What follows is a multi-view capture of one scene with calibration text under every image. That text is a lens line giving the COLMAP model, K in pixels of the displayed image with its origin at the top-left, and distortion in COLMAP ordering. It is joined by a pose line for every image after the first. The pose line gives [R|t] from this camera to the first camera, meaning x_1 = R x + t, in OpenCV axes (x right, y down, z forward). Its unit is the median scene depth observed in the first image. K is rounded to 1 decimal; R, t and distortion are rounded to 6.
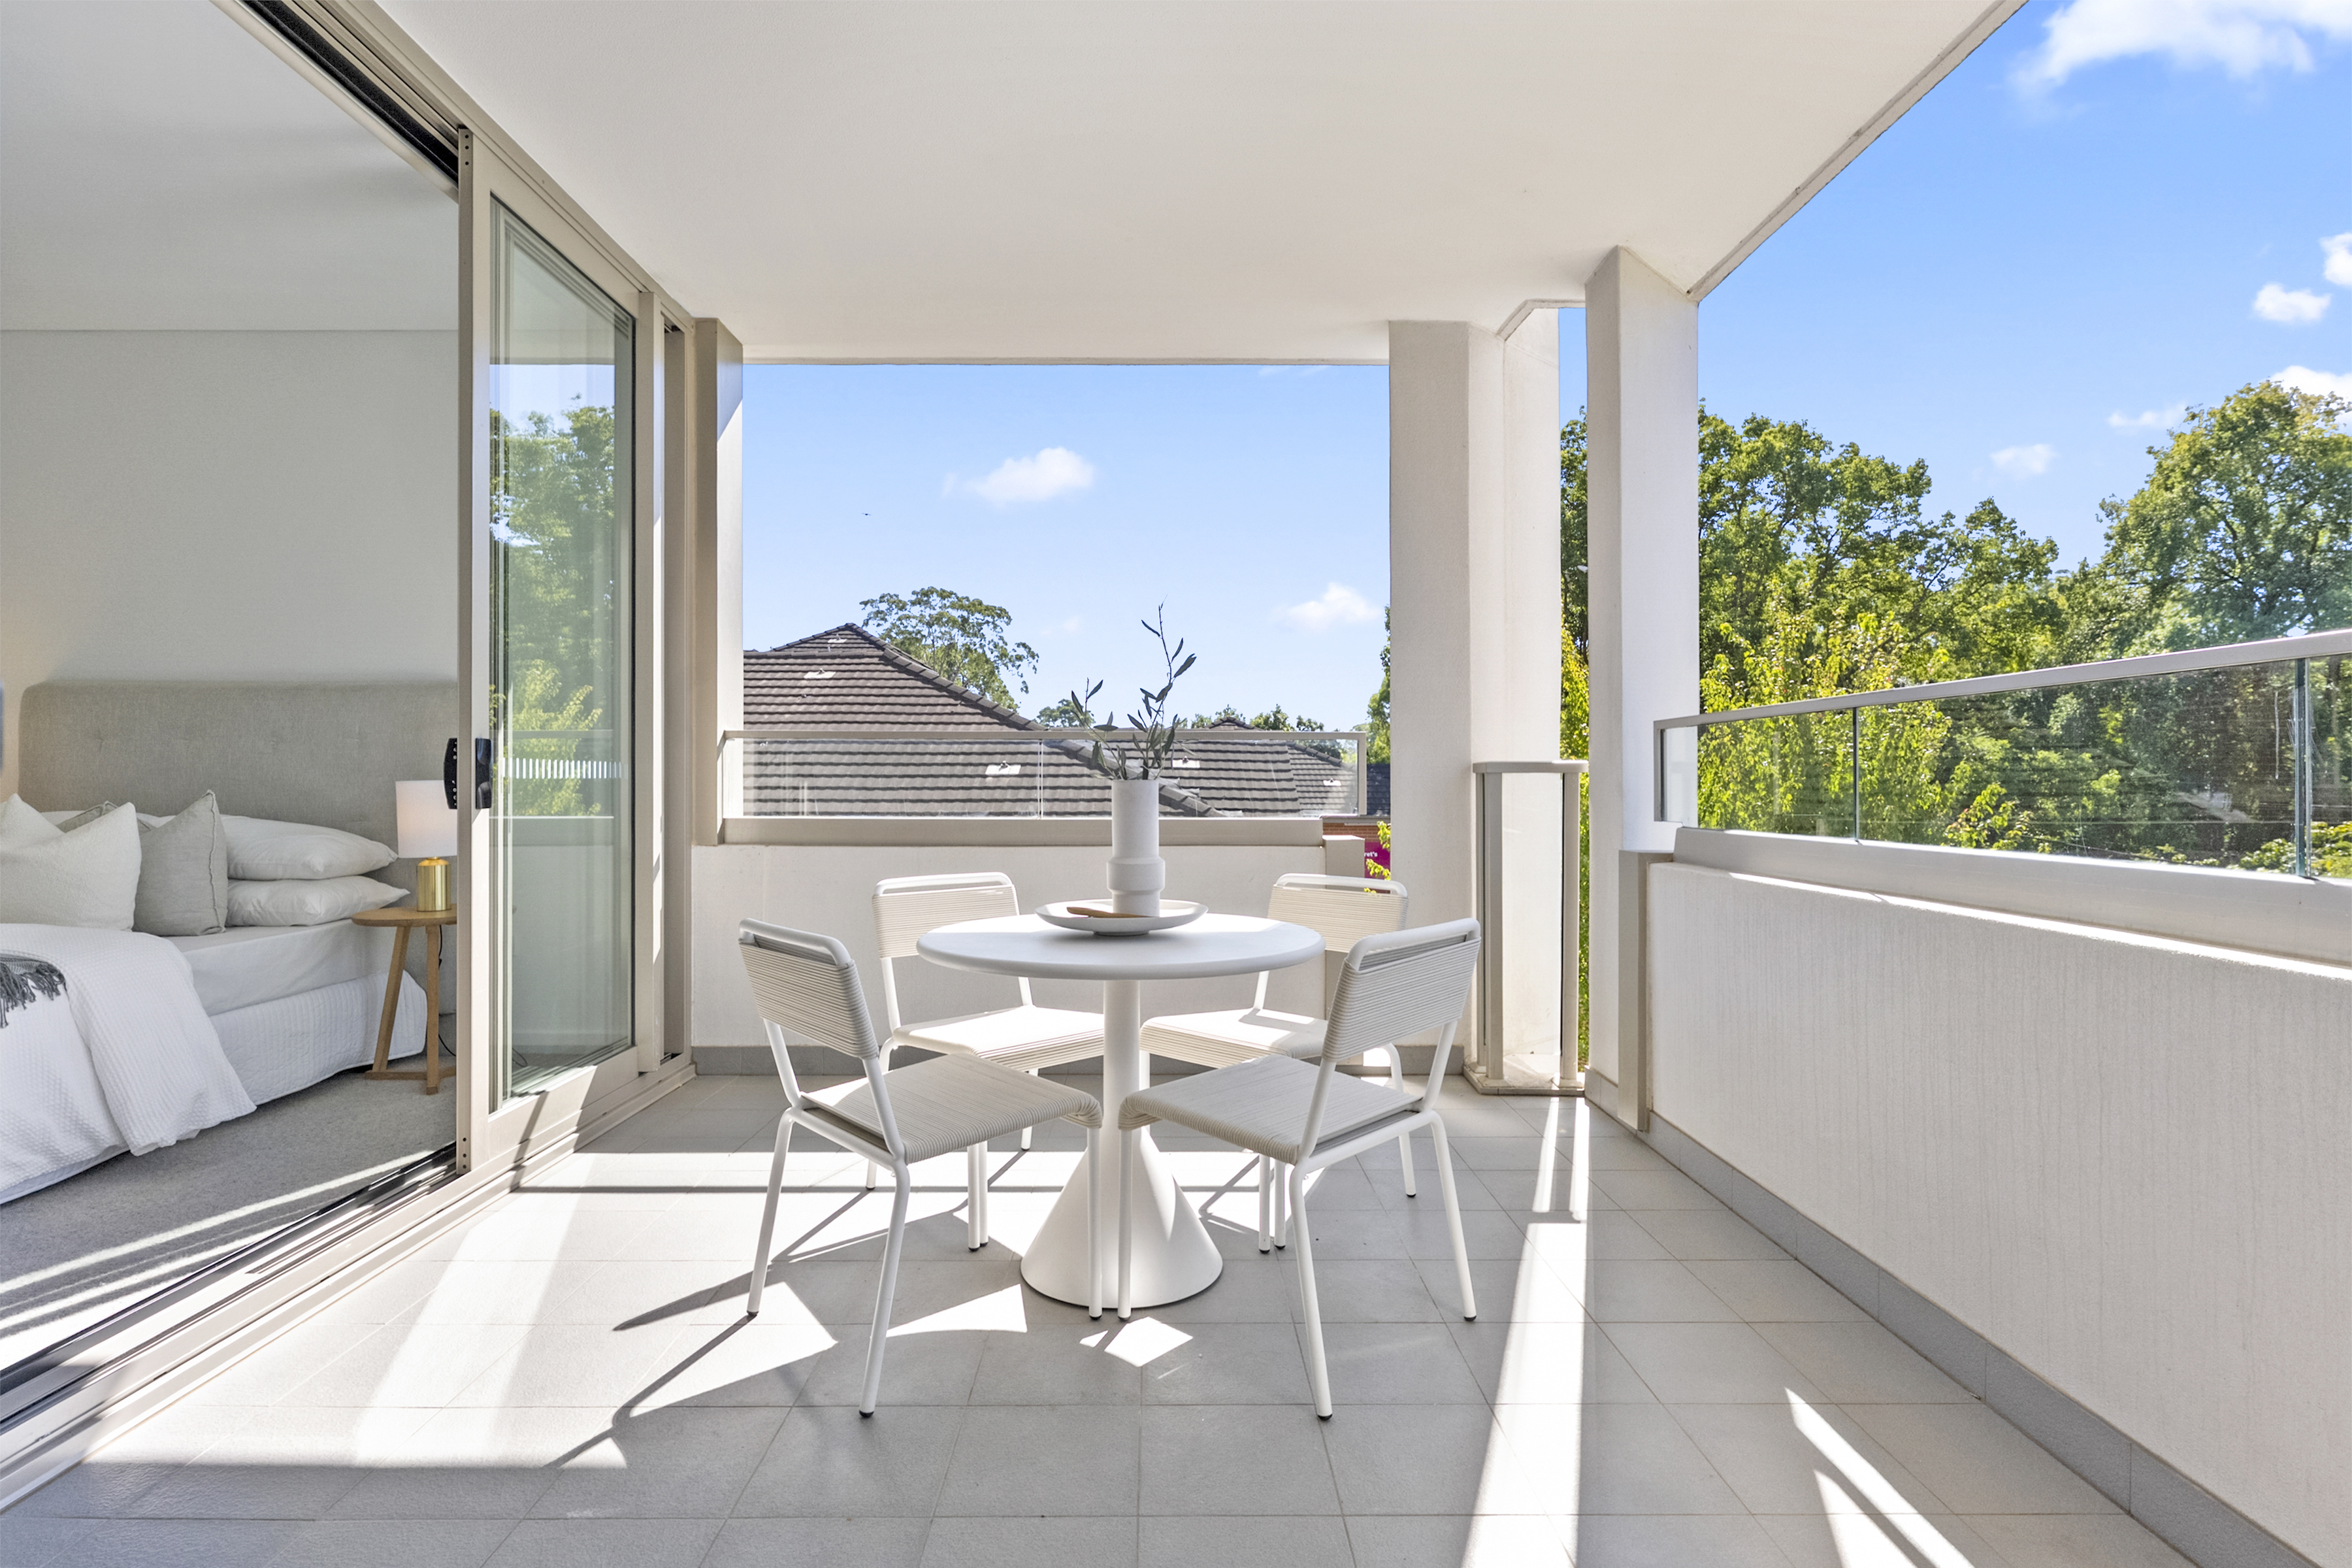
lens RADIAL K [[1159.2, 0, 1176.0], [0, 1159.2, 784.0], [0, 0, 1]] dist [0.002281, 0.000183]
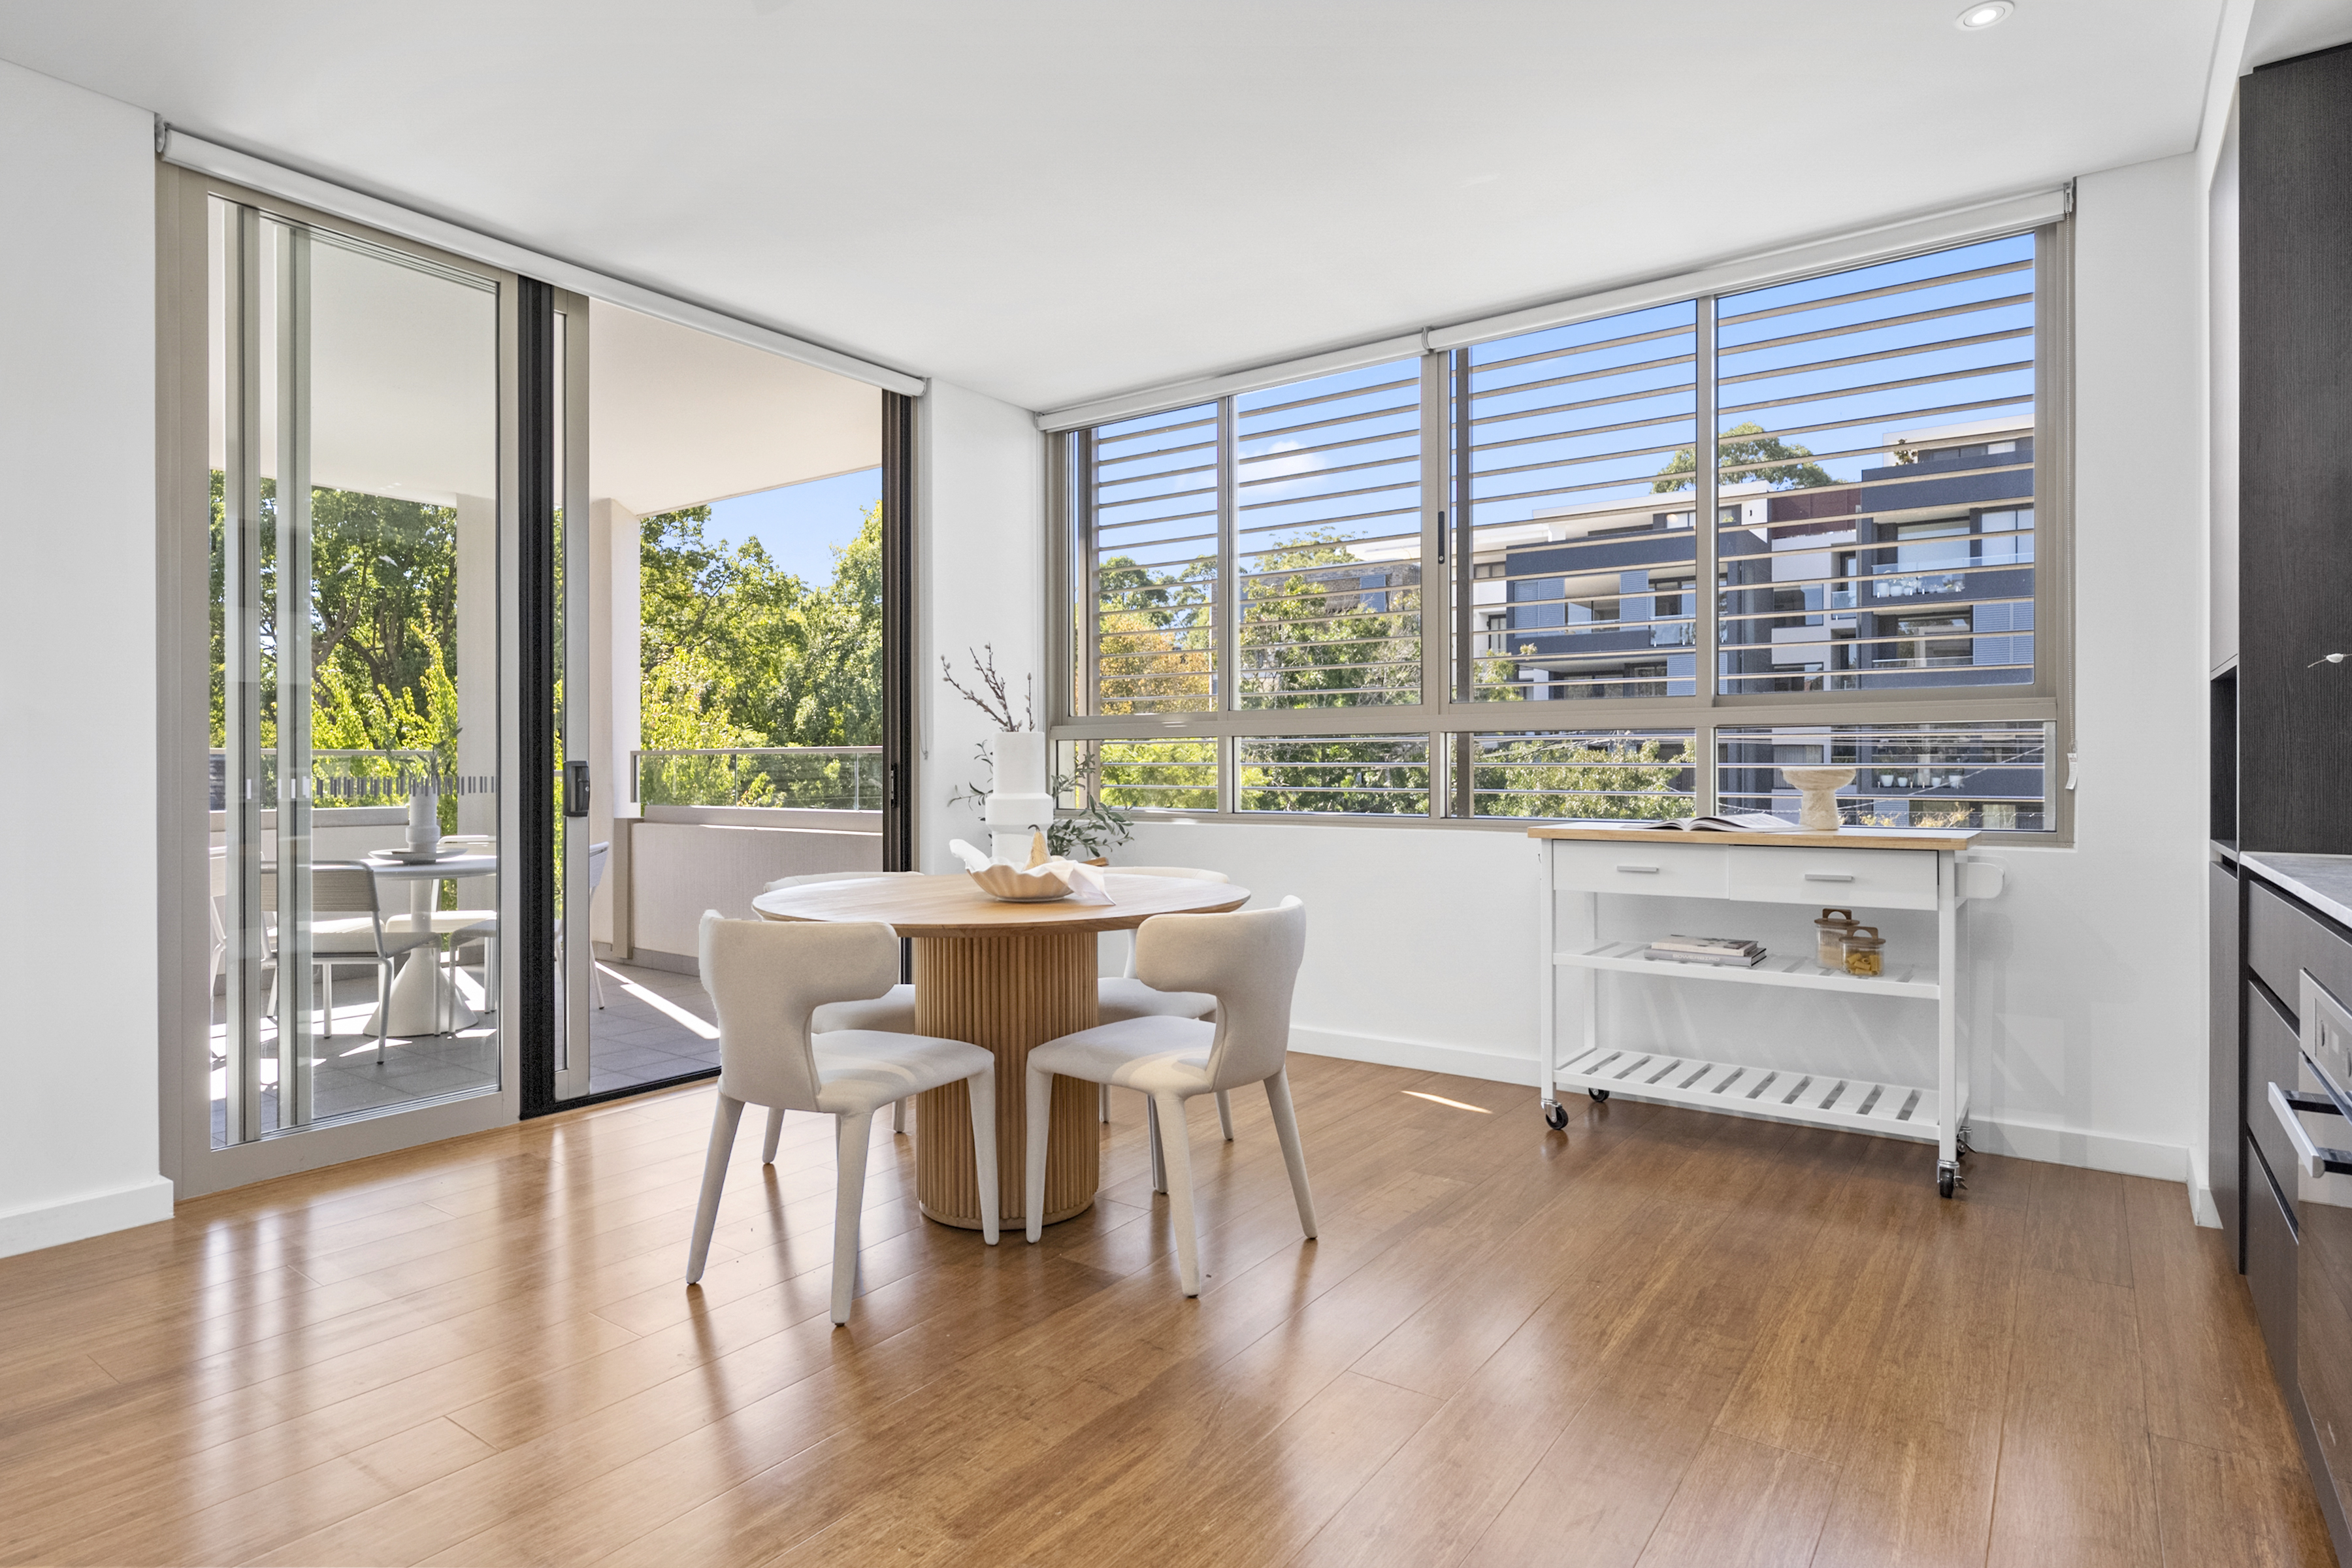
lens RADIAL K [[1261.7, 0, 1180.6], [0, 1261.7, 771.7], [0, 0, 1]] dist [0.000444, 0.000783]
pose [[0.586800, 0.000010, 0.809732, -0.098843], [-0.002513, 0.999995, 0.001808, -0.001904], [-0.809728, -0.003096, 0.586797, -0.126243]]
